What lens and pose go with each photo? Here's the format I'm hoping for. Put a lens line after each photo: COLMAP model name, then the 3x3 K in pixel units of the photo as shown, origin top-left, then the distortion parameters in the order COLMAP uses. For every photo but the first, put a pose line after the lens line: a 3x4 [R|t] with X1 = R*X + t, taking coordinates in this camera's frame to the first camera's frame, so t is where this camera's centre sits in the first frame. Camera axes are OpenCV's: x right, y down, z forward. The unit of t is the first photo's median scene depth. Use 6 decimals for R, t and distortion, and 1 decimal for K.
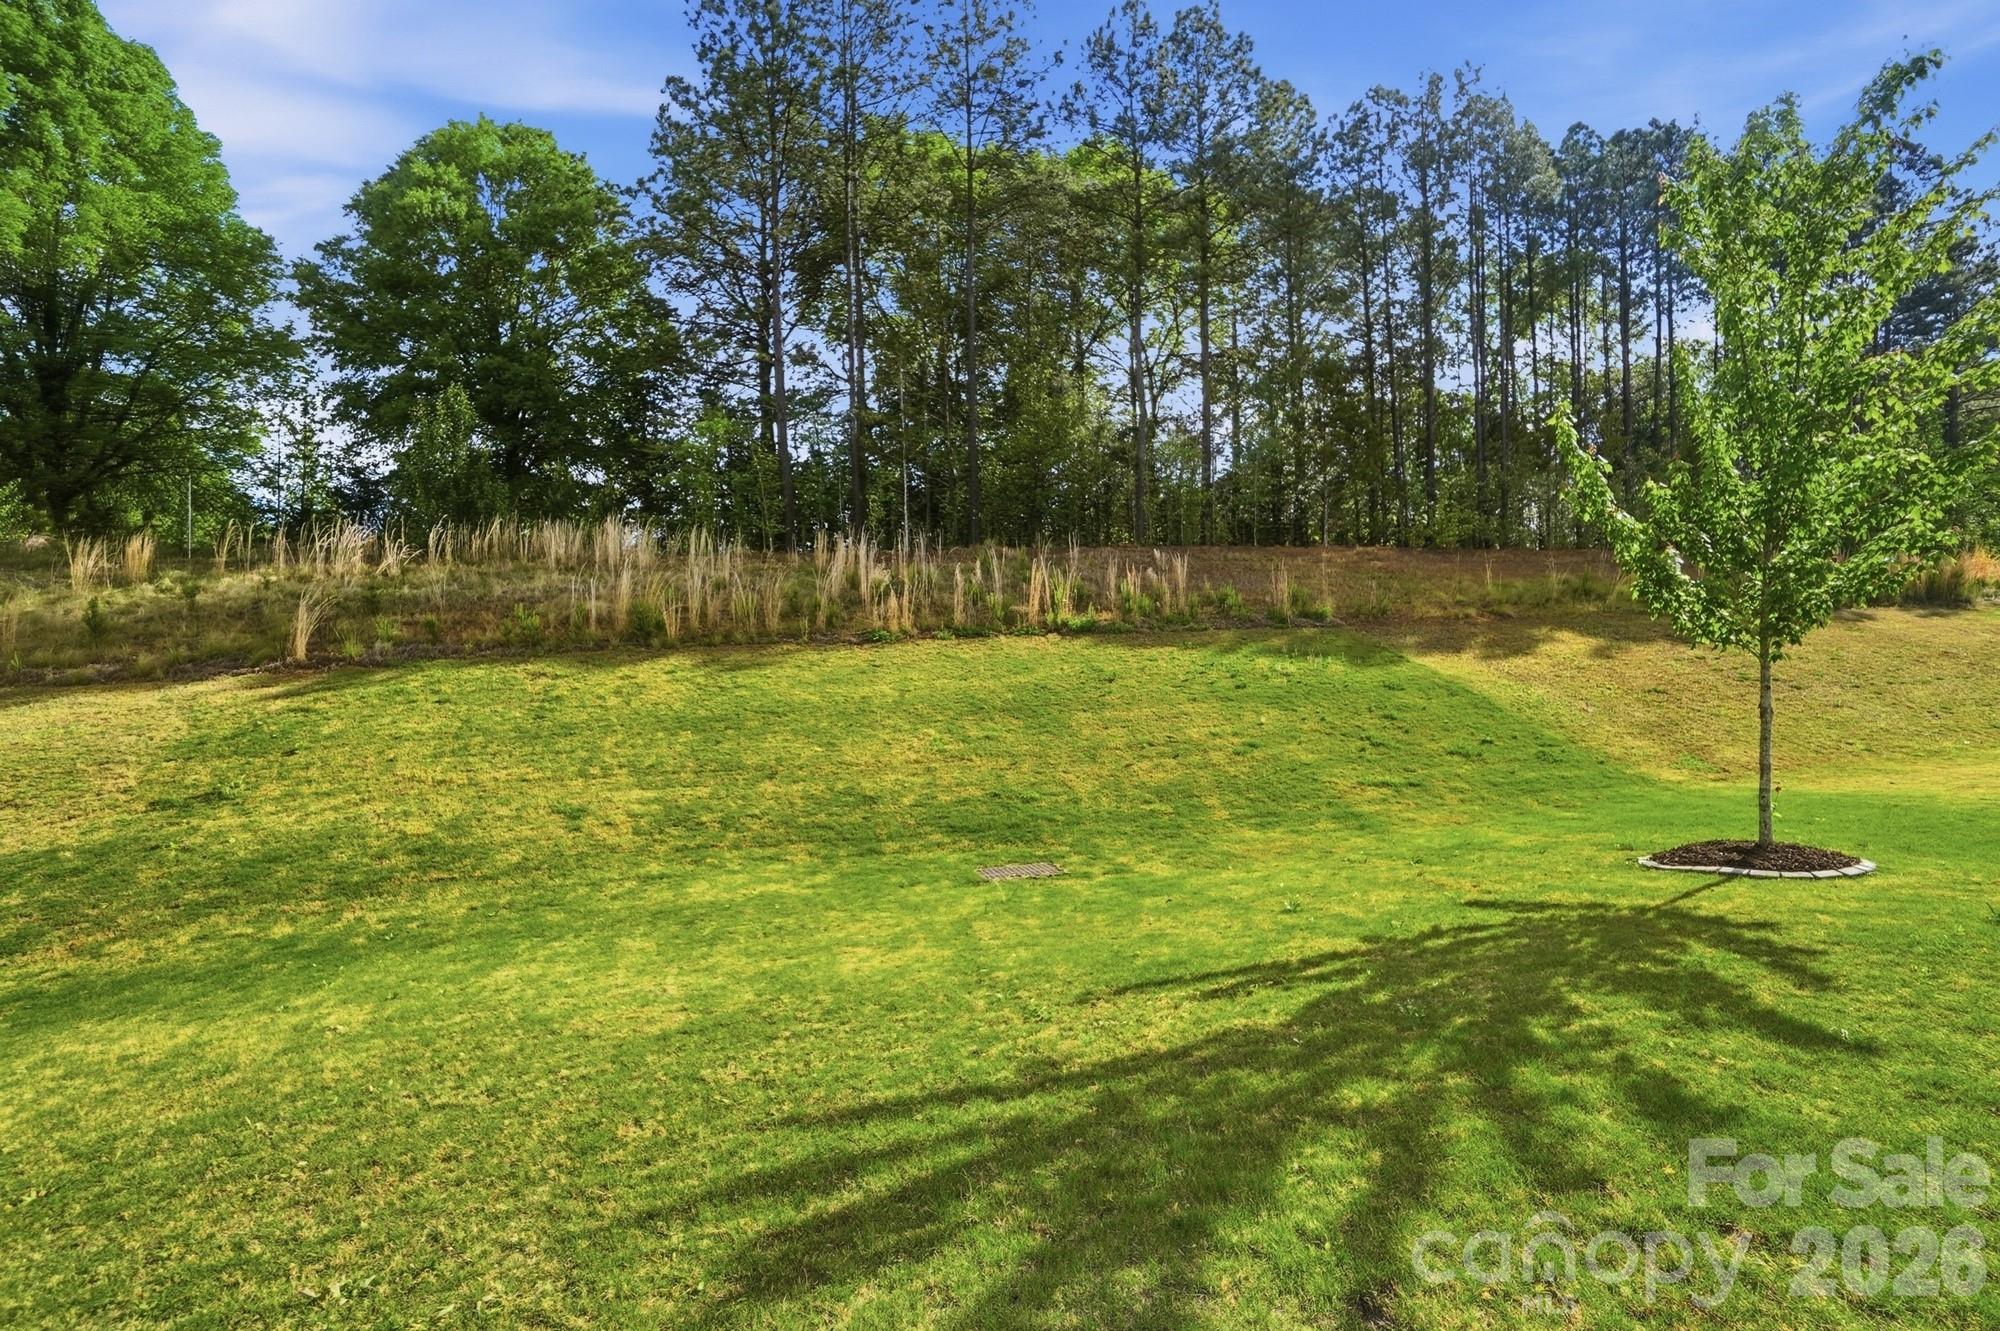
lens RADIAL K [[911.8, 0, 993.9], [0, 911.8, 627.1], [0, 0, 1]] dist [-0.052755, 0.017579]
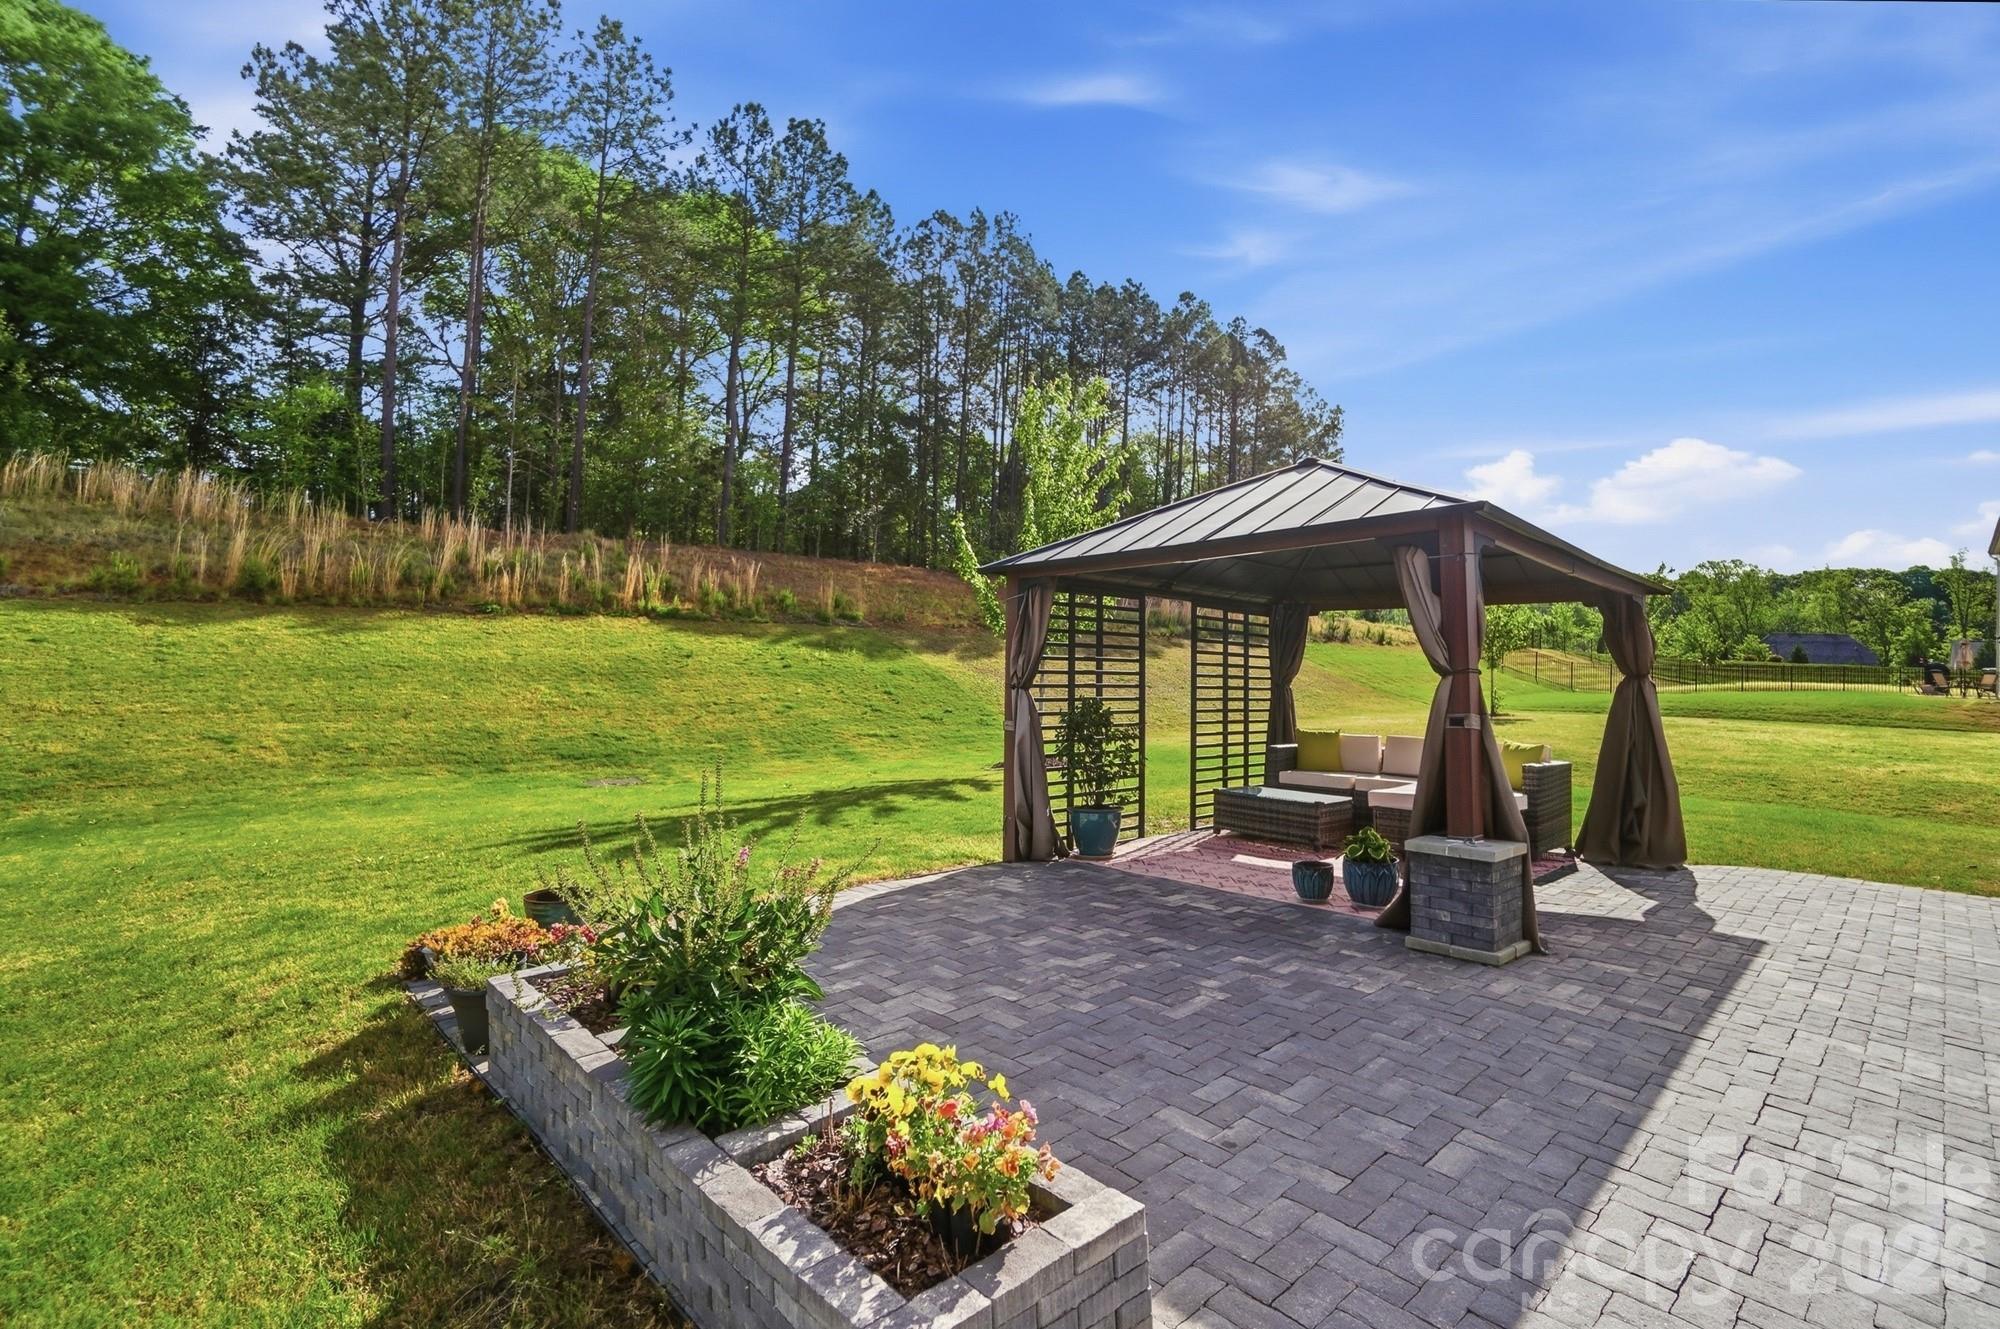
lens RADIAL K [[911.8, 0, 993.9], [0, 911.8, 626.1], [0, 0, 1]] dist [-0.052755, 0.017579]
pose [[0.897265, 0.069033, 0.436061, -0.042487], [-0.074018, 0.997241, -0.005570, -0.008843], [-0.435243, -0.027279, 0.899900, -0.315079]]
